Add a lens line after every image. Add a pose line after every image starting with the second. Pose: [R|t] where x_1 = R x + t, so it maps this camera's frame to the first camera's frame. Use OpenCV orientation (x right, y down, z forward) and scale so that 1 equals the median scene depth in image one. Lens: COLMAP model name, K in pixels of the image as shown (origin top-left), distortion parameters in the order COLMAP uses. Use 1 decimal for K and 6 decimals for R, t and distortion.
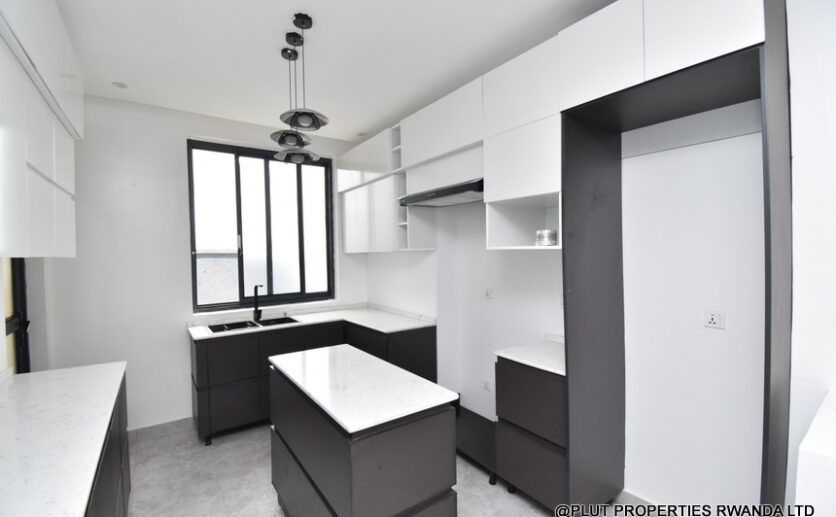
lens RADIAL K [[365.8, 0, 415.8], [0, 365.8, 258.4], [0, 0, 1]] dist [0.001783, -0.001006]
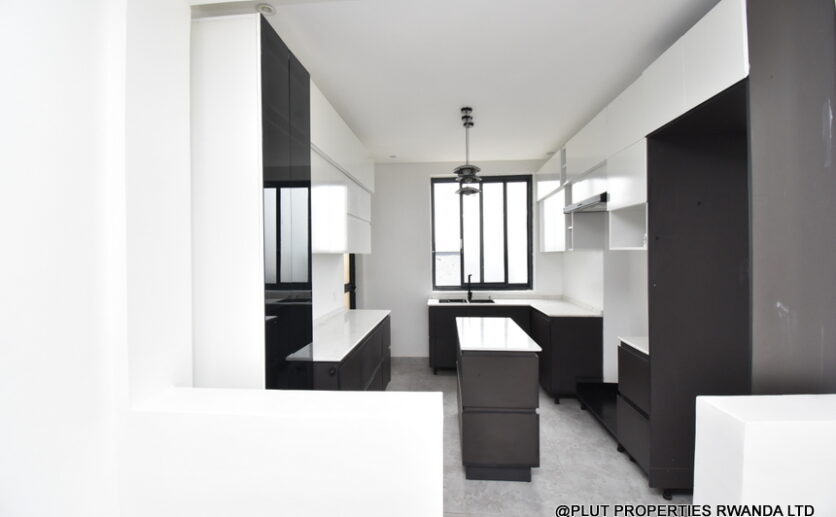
lens RADIAL K [[365.8, 0, 415.8], [0, 365.8, 258.4], [0, 0, 1]] dist [0.001783, -0.001006]
pose [[0.765604, 0.016589, -0.643098, 0.319285], [-0.013519, 0.999862, 0.009698, 0.000161], [0.643170, 0.001269, 0.765722, -0.218094]]
